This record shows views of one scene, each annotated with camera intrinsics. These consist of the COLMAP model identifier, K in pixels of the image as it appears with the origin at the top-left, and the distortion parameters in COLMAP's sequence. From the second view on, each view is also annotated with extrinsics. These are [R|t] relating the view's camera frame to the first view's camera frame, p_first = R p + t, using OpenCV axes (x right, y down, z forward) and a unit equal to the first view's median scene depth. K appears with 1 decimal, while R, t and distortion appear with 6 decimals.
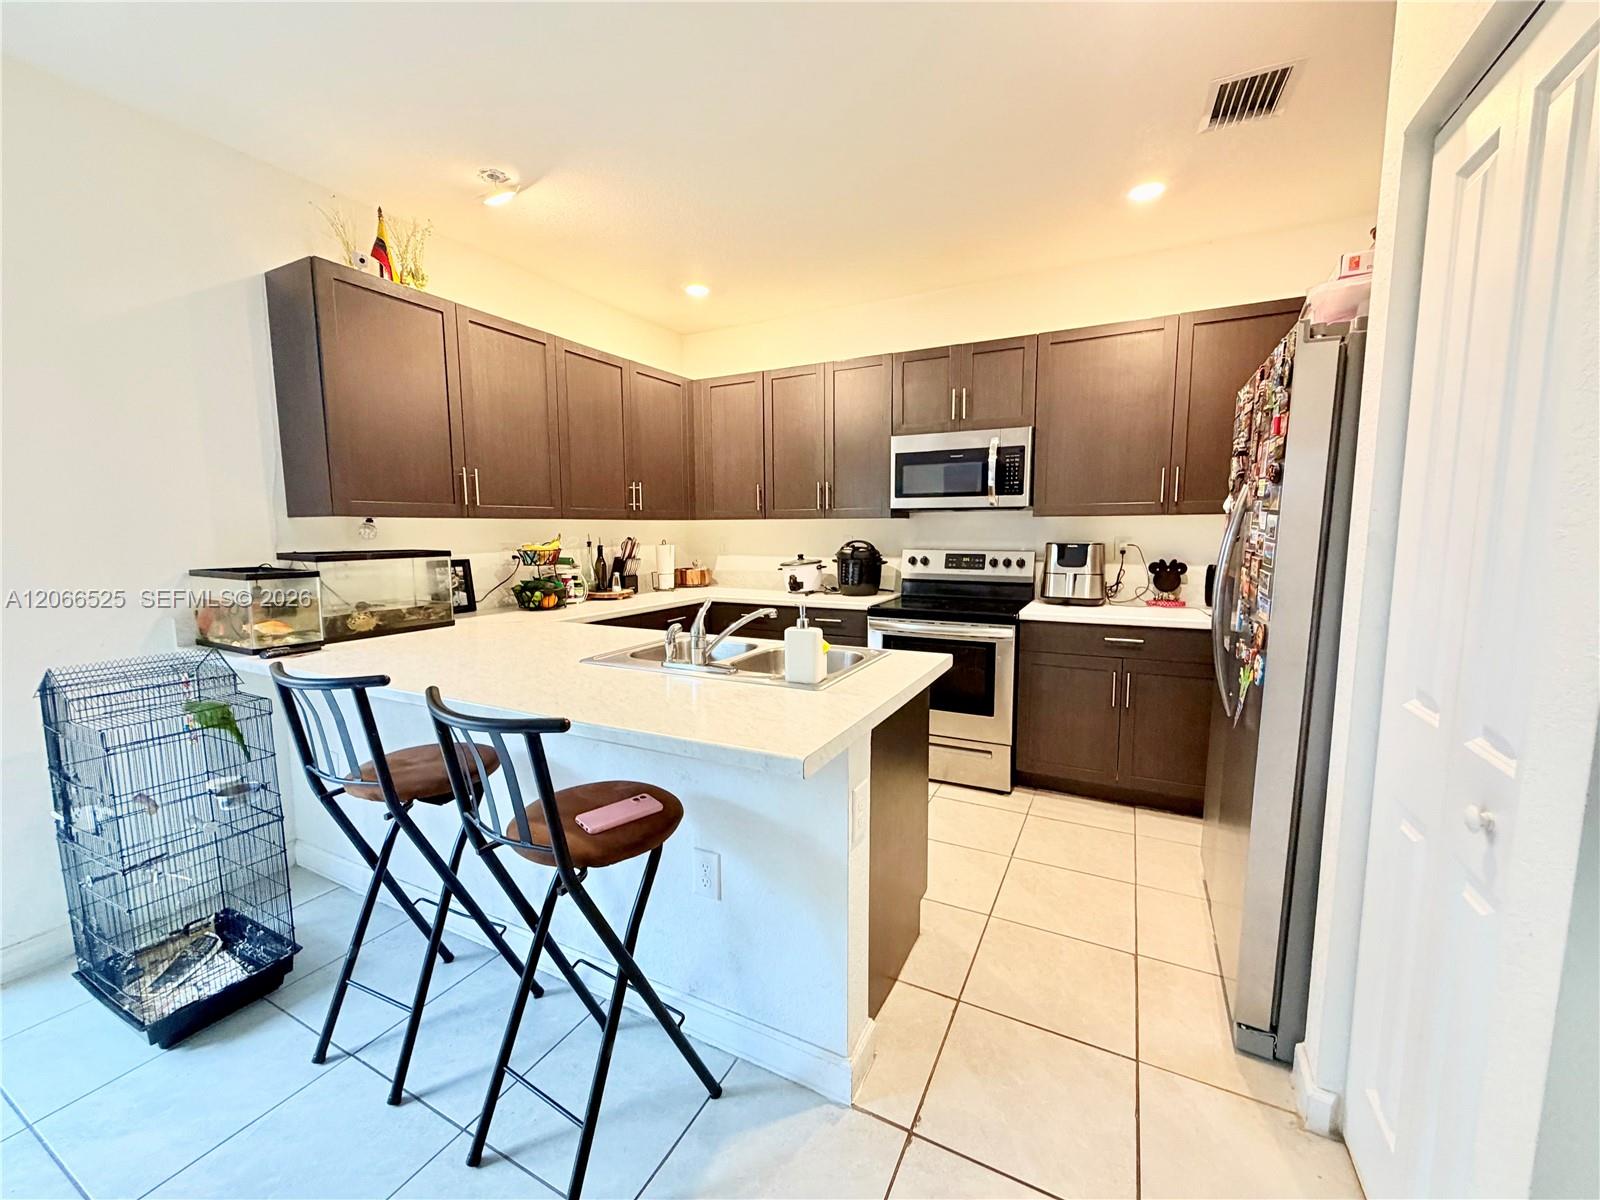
lens RADIAL K [[641.5, 0, 796.2], [0, 641.5, 600.7], [0, 0, 1]] dist [0.001128, -0.000096]
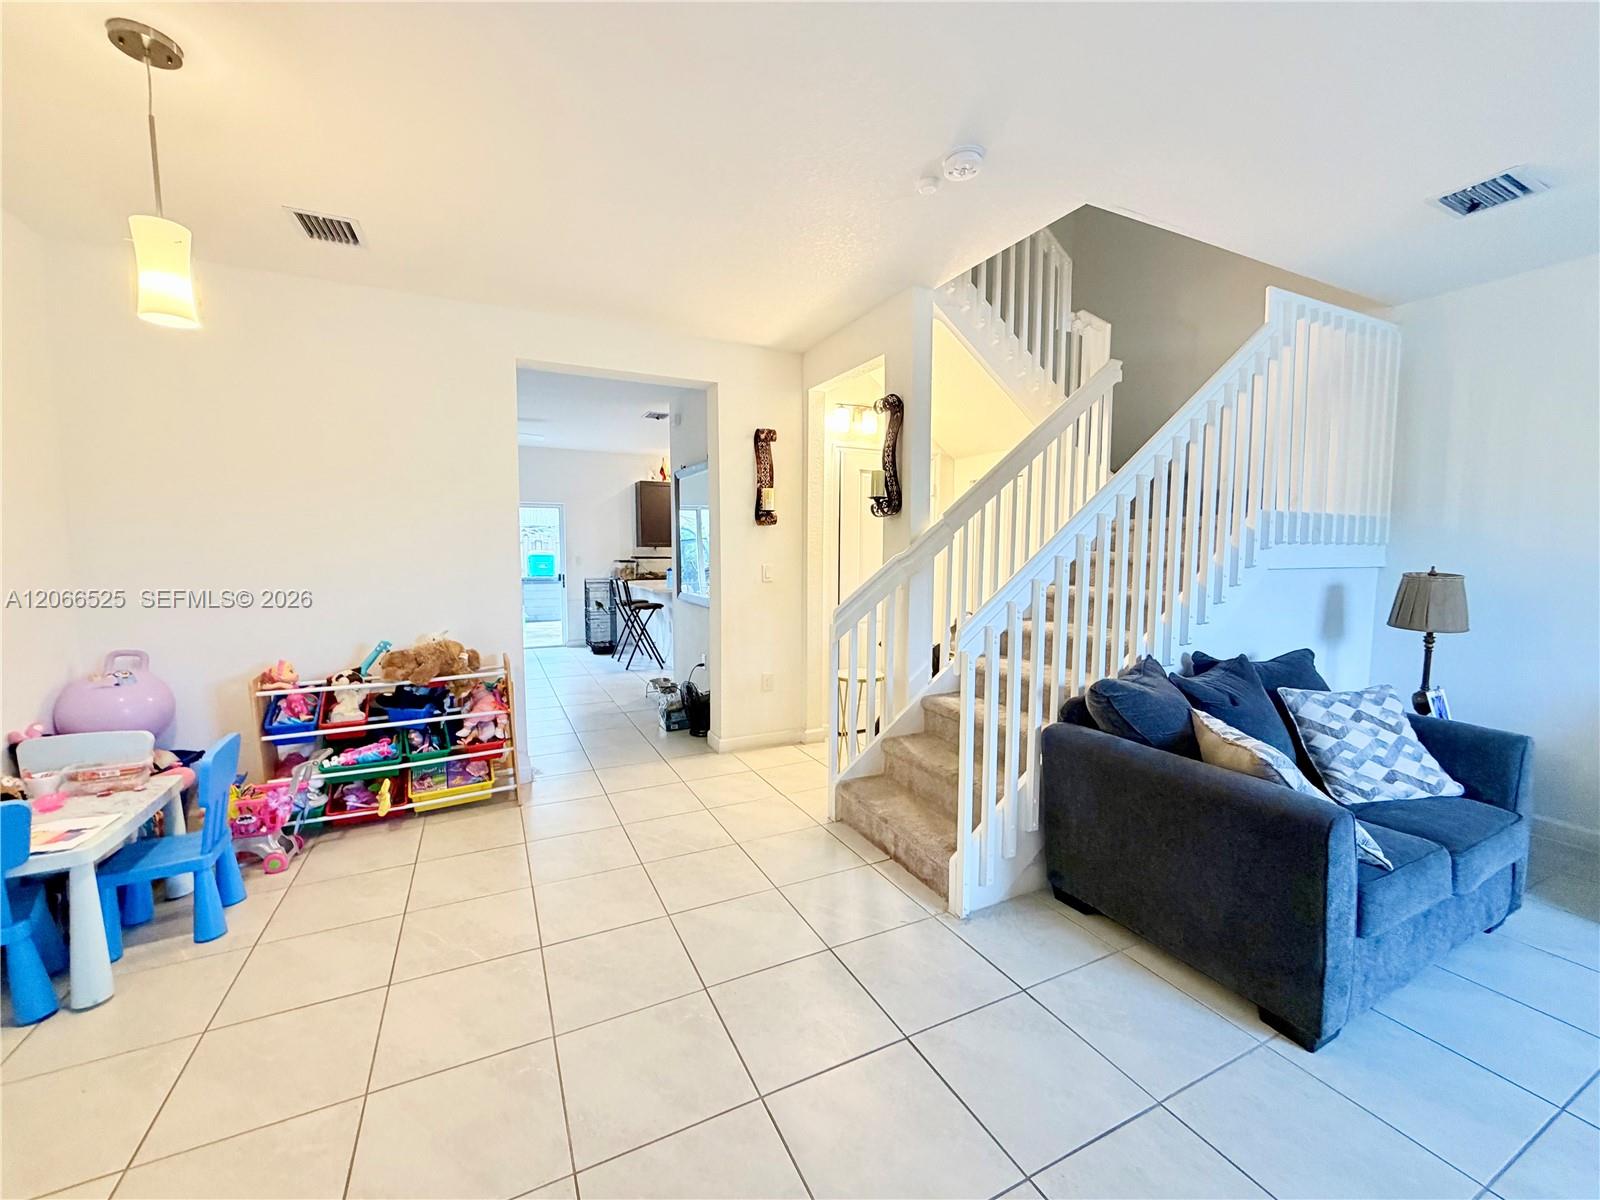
lens RADIAL K [[637.6, 0, 797.0], [0, 637.6, 599.8], [0, 0, 1]] dist [0.000543, -0.000019]
pose [[0.803861, 0.056312, -0.592145, 1.559095], [-0.075324, 0.997131, -0.007430, 0.094891], [0.590028, 0.050576, 0.805797, -1.017734]]
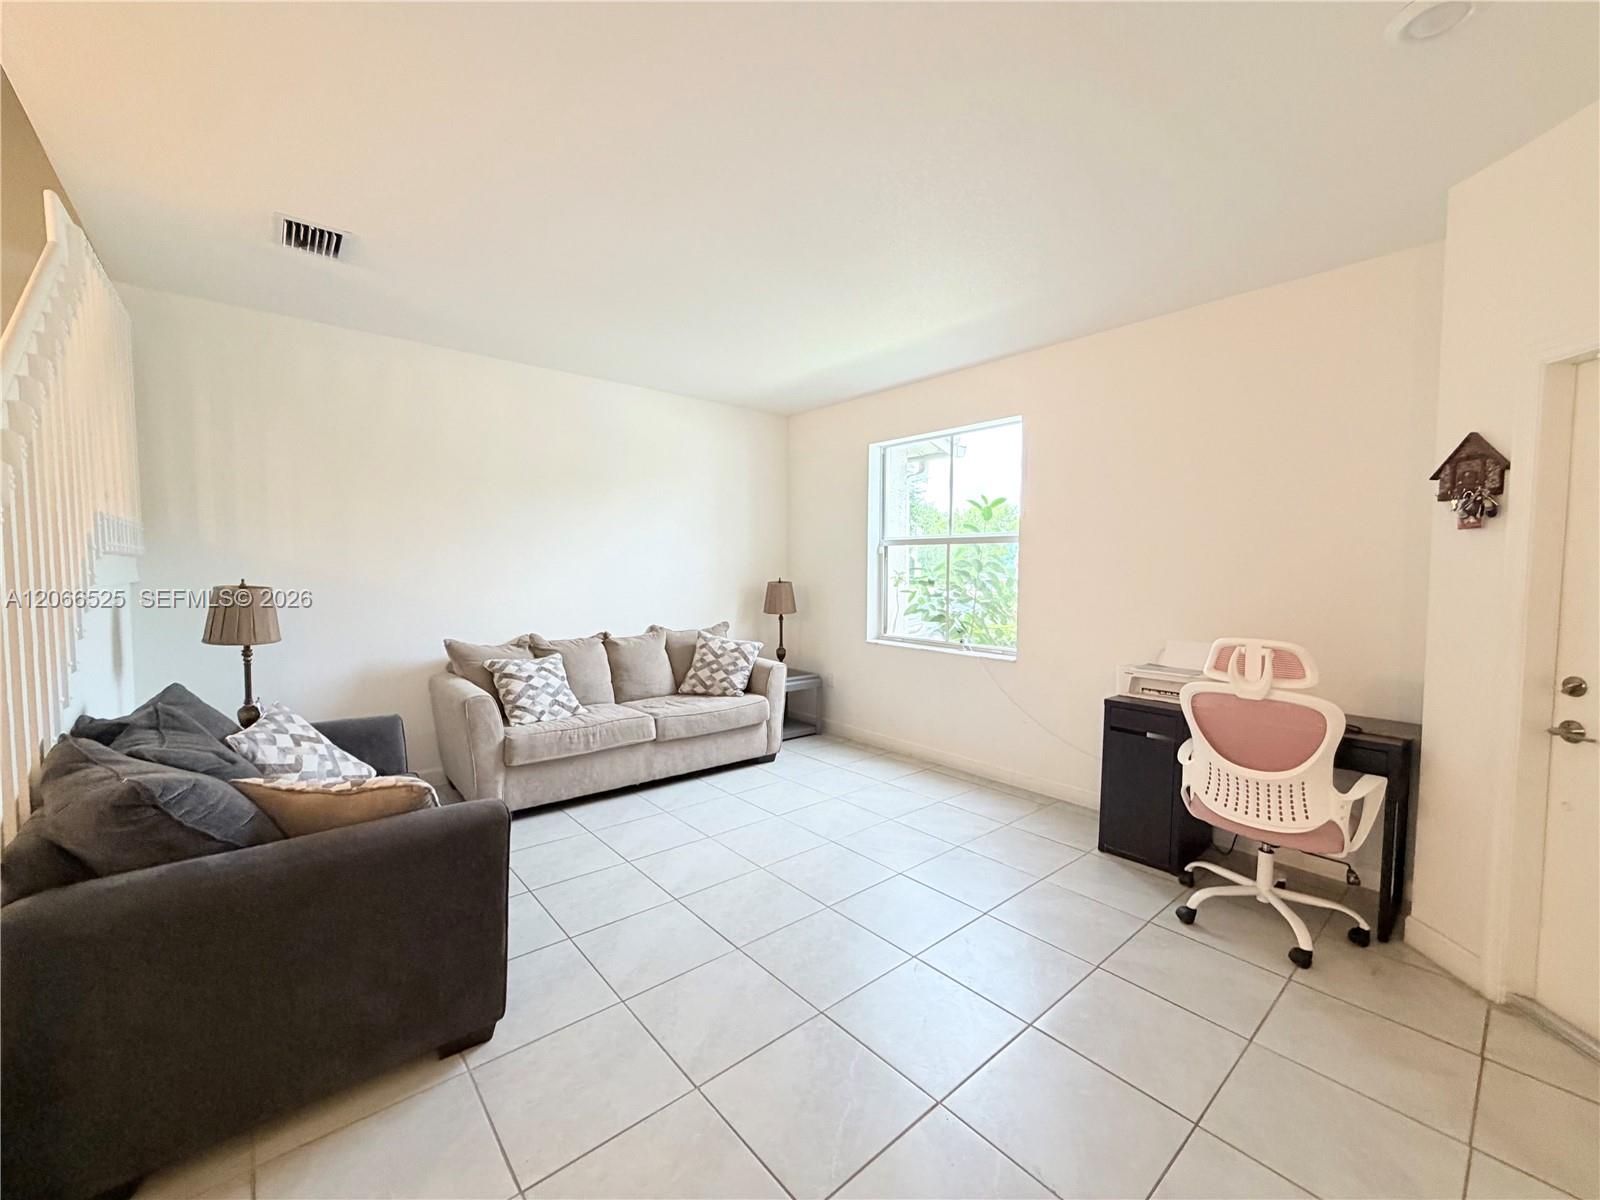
lens RADIAL K [[640.9, 0, 796.6], [0, 640.9, 600.2], [0, 0, 1]] dist [0.001929, -0.000174]
pose [[0.378562, -0.039957, 0.924713, 1.222640], [0.097449, 0.995236, 0.003110, 0.076564], [-0.920432, 0.088935, 0.380652, -0.823147]]
